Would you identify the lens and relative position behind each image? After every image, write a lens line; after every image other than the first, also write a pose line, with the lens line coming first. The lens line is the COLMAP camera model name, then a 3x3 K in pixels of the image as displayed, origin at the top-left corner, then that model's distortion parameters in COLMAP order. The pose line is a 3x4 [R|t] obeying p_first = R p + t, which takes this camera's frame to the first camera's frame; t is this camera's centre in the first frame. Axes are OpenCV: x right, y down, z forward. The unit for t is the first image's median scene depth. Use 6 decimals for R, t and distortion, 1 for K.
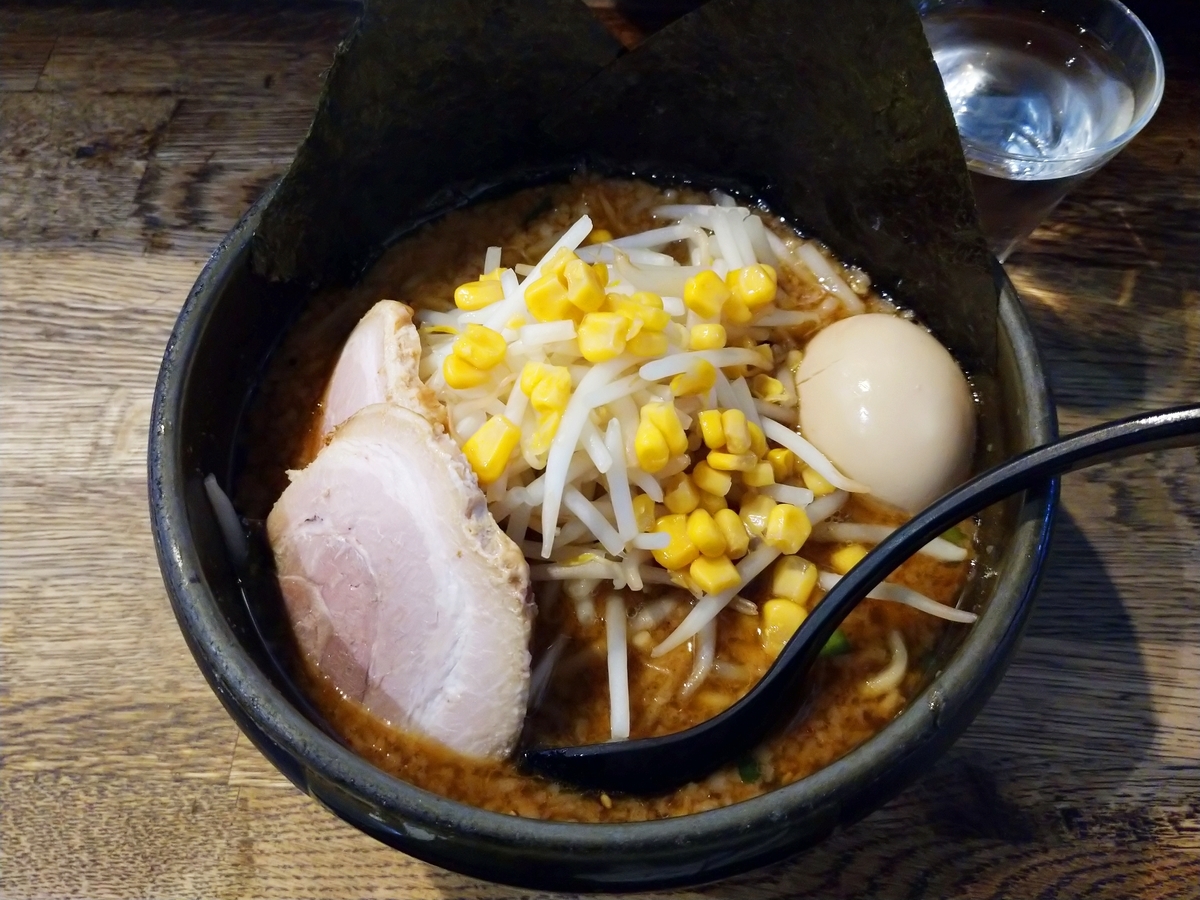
lens RADIAL K [[967.6, 0, 600.0], [0, 967.6, 450.0], [0, 0, 1]] dist [0.015091, 0.000831]
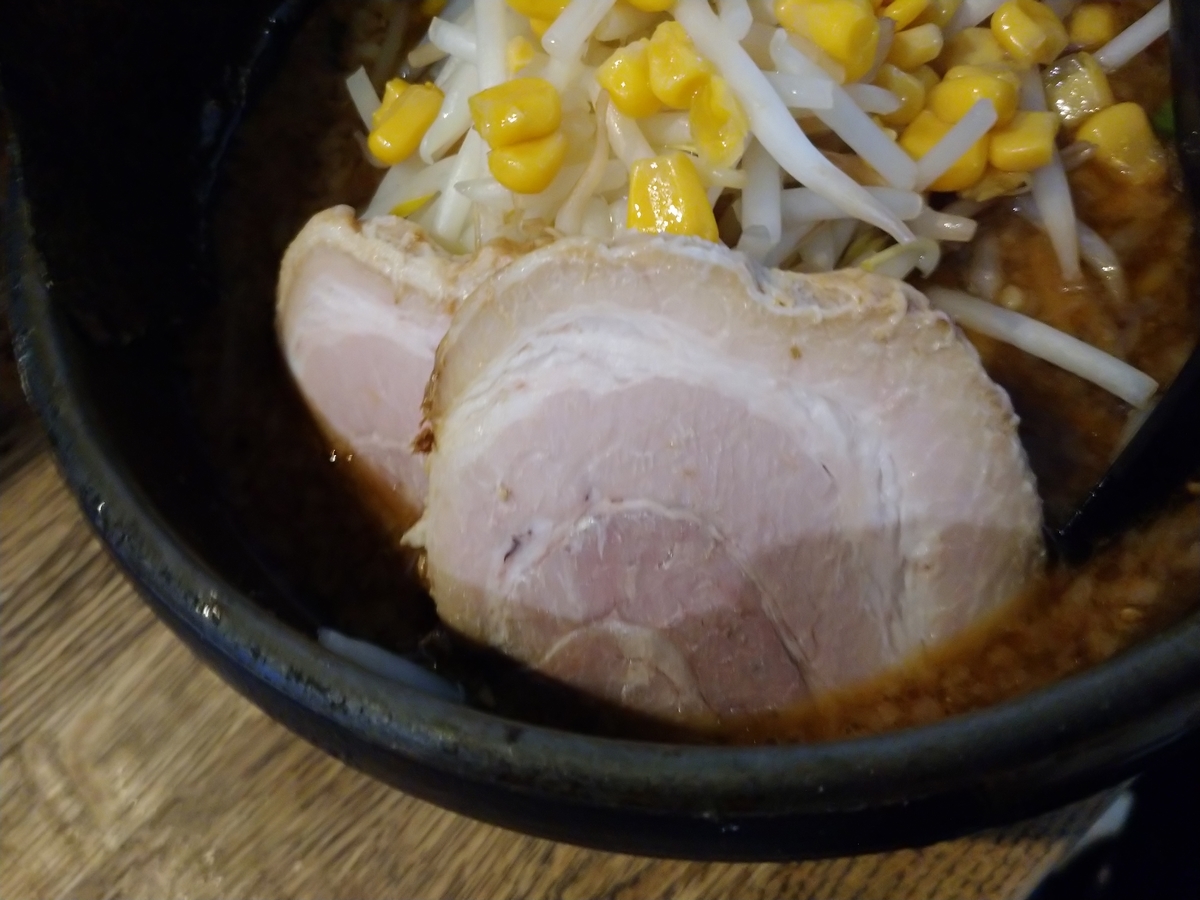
lens RADIAL K [[967.6, 0, 600.0], [0, 967.6, 450.0], [0, 0, 1]] dist [0.015091, 0.000831]
pose [[0.680323, -0.706491, 0.195018, -0.334622], [0.704277, 0.703825, 0.092863, 0.014261], [-0.202865, 0.074169, 0.976394, 0.433157]]
